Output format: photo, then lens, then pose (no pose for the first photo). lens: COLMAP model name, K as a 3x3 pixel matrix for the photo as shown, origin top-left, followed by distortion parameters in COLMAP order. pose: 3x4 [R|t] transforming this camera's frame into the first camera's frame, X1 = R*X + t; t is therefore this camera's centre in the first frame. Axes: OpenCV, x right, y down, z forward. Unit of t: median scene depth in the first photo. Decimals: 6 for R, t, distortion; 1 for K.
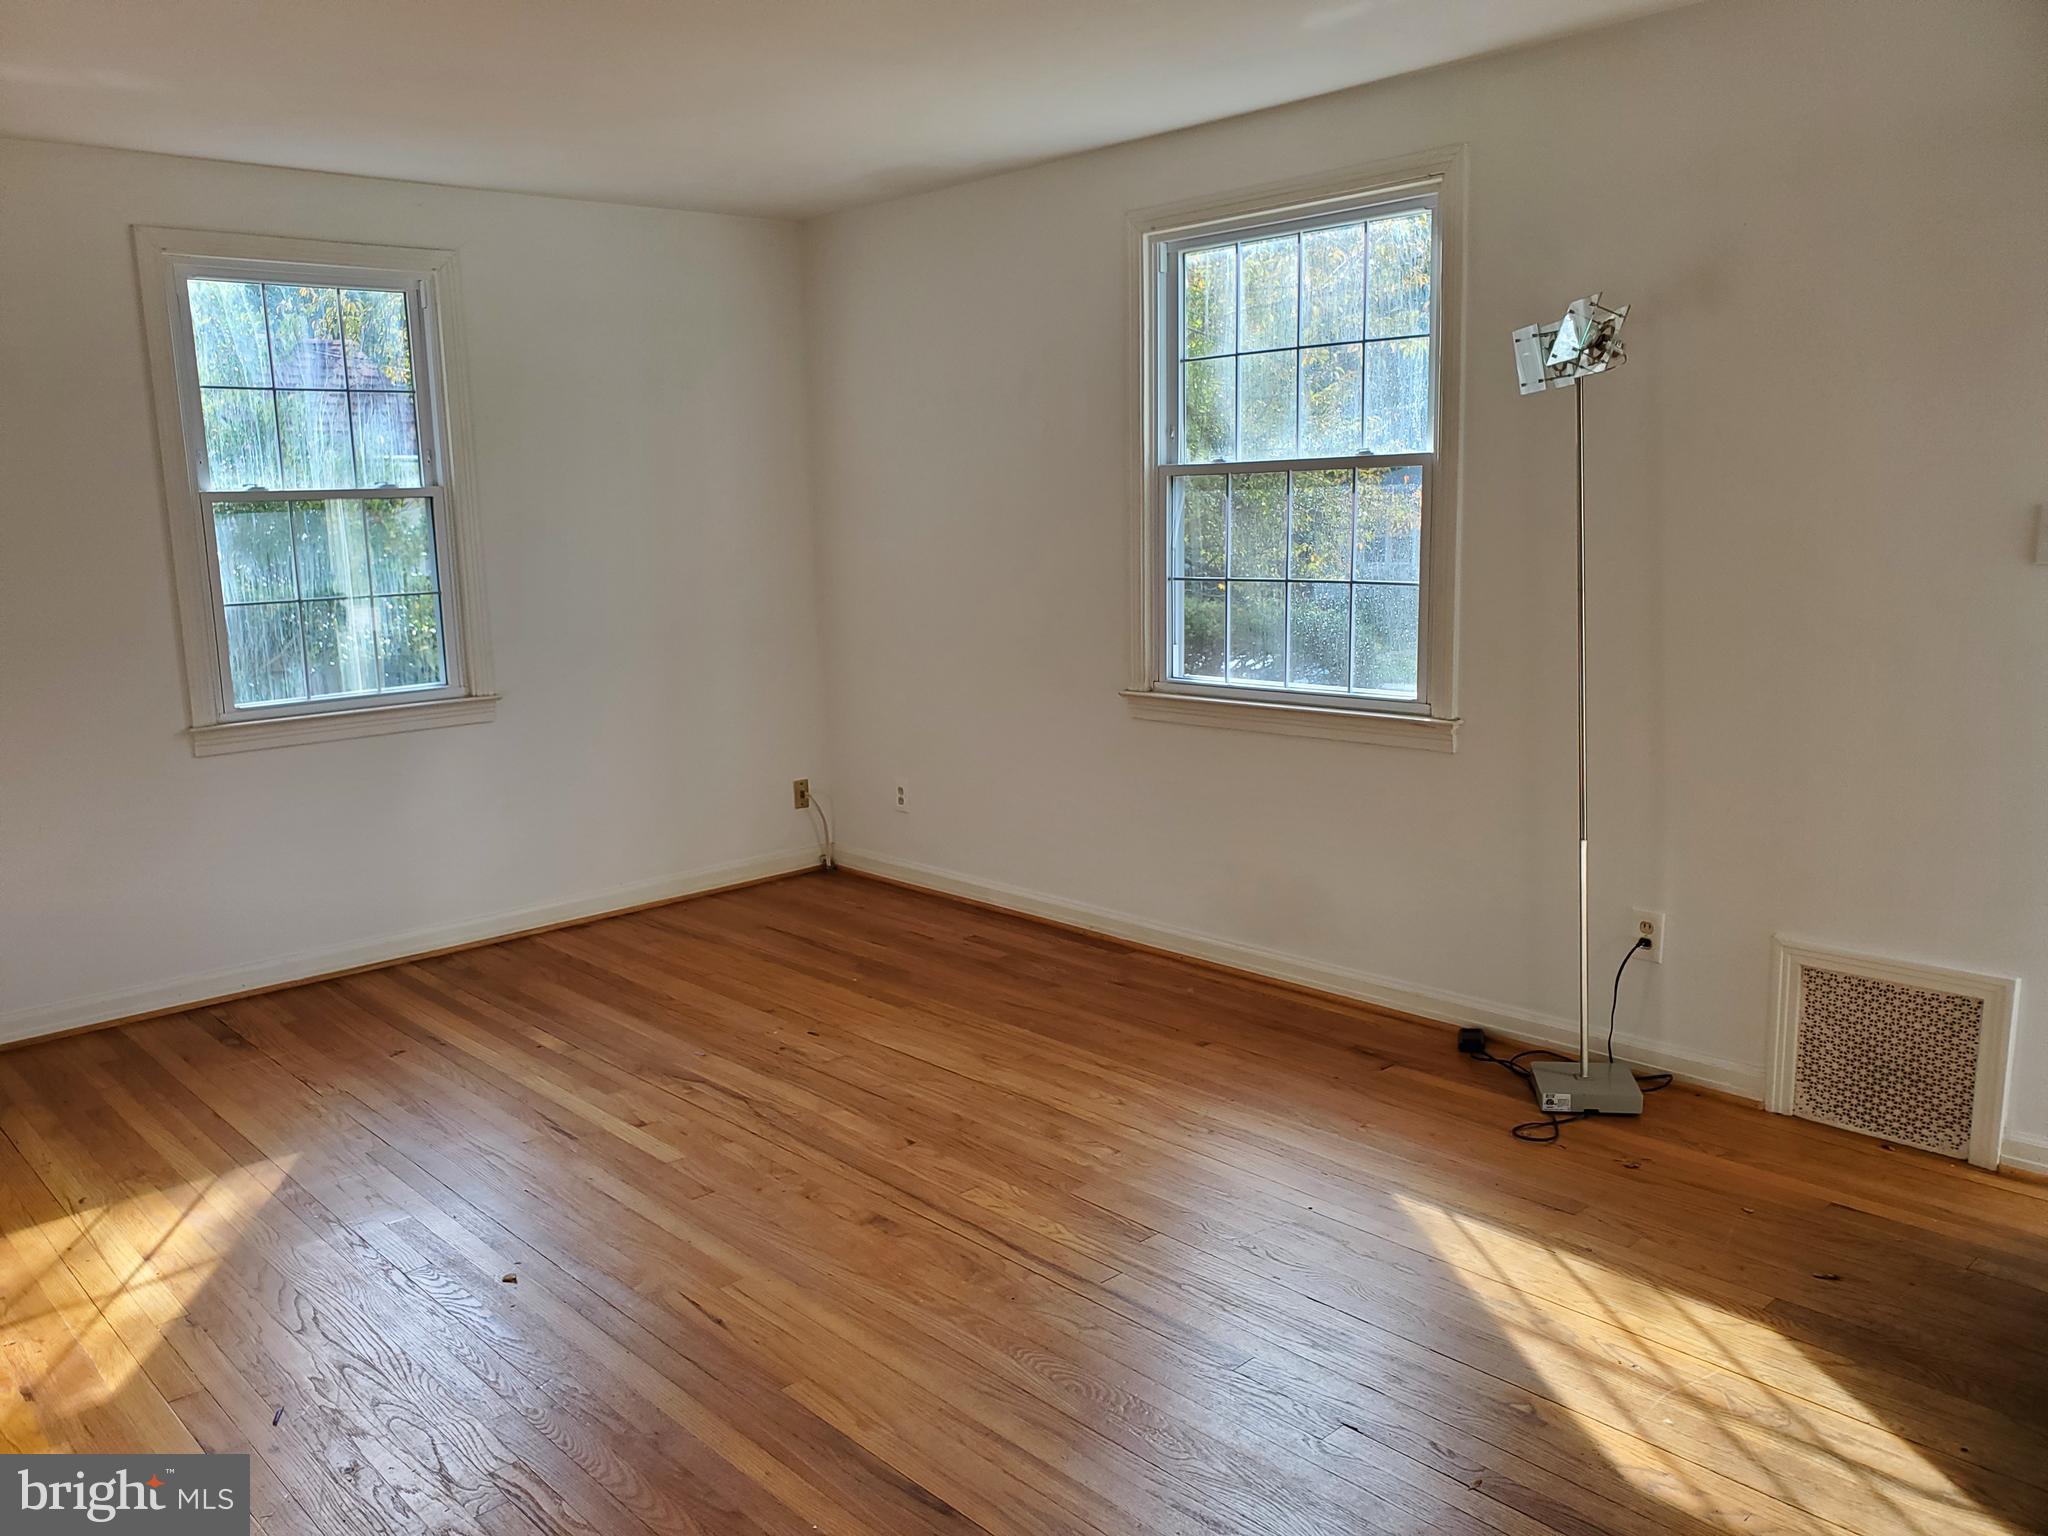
lens RADIAL K [[1614.3, 0, 1011.9], [0, 1614.3, 764.2], [0, 0, 1]] dist [0.007455, -0.001413]
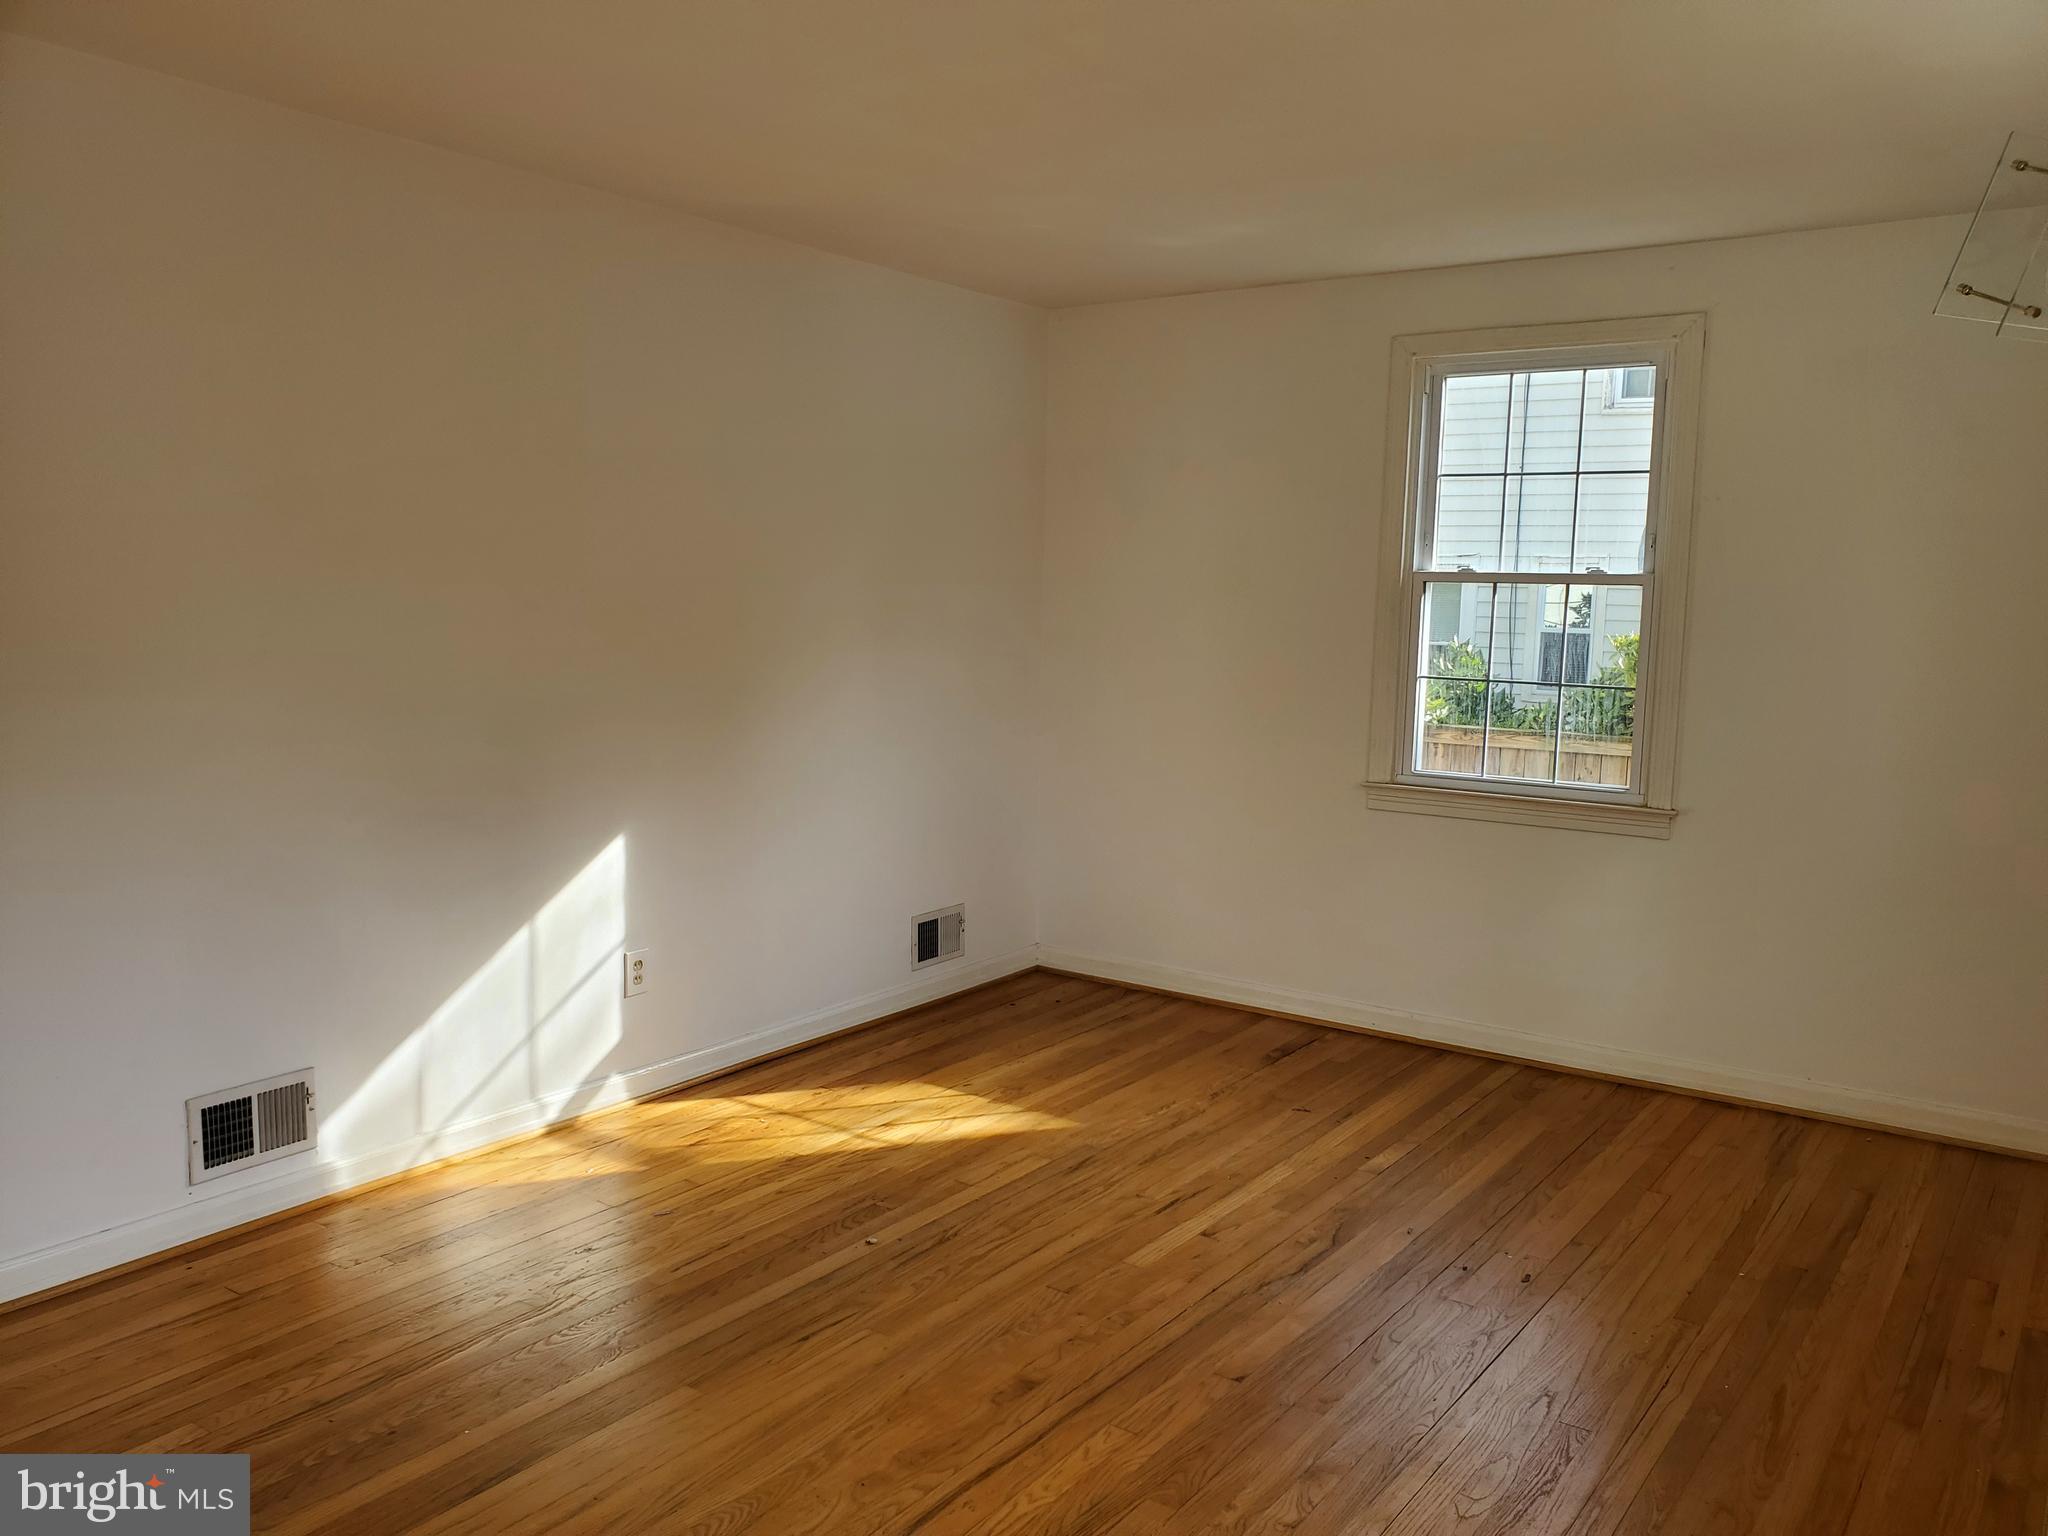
lens RADIAL K [[1614.3, 0, 1016.3], [0, 1614.3, 773.6], [0, 0, 1]] dist [0.007455, -0.001413]
pose [[0.204686, 0.150488, -0.967190, 0.537780], [-0.191613, 0.975153, 0.111176, -0.109190], [0.959890, 0.162570, 0.228435, 0.533308]]
